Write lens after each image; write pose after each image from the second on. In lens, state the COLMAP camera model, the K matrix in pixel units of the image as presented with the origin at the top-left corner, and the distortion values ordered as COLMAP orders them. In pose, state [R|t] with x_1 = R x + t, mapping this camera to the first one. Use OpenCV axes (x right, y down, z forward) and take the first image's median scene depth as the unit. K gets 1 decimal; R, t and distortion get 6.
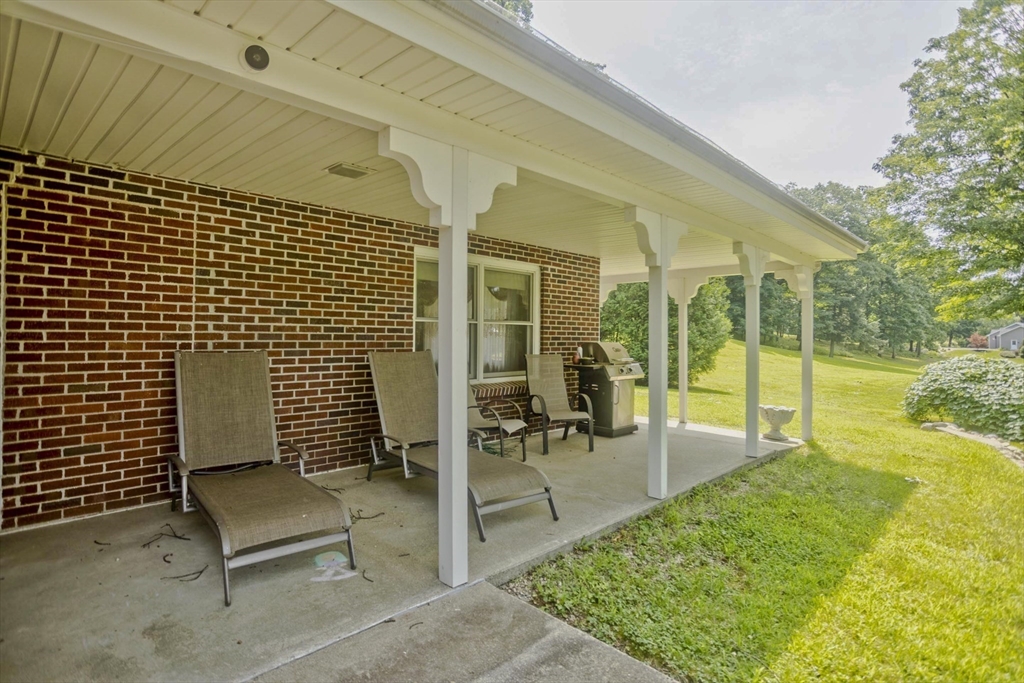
lens RADIAL K [[521.9, 0, 503.5], [0, 521.9, 339.4], [0, 0, 1]] dist [-0.027890, 0.002505]
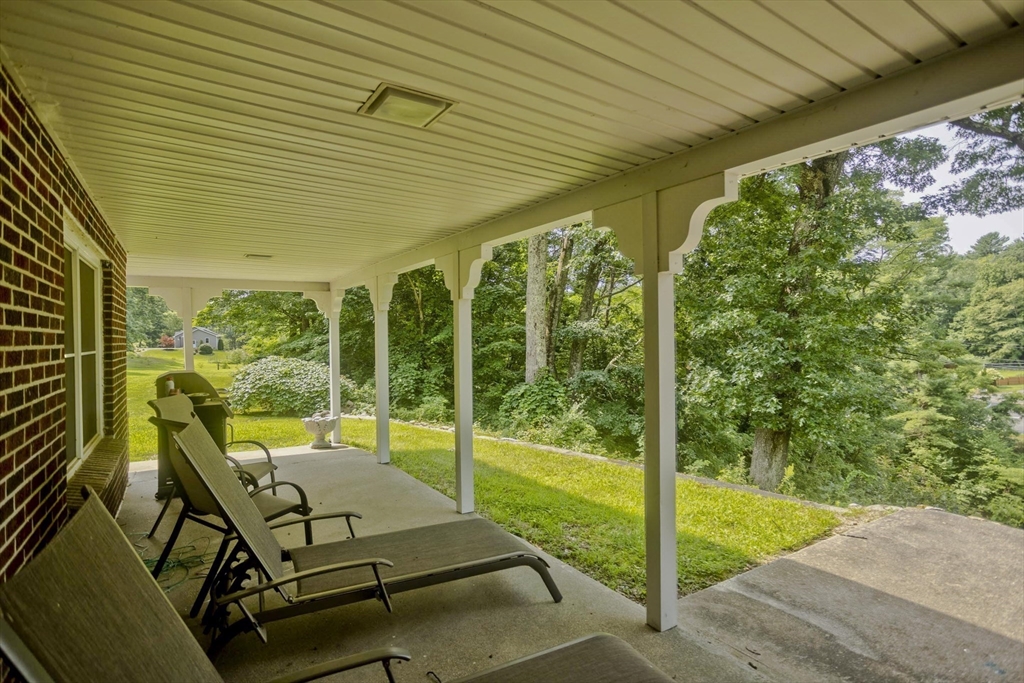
lens RADIAL K [[521.9, 0, 506.9], [0, 521.9, 339.3], [0, 0, 1]] dist [-0.027890, 0.002505]
pose [[0.209252, -0.012431, 0.977783, -0.086789], [0.015019, 0.999842, 0.009498, -0.005641], [-0.977746, 0.012698, 0.209405, 0.086511]]
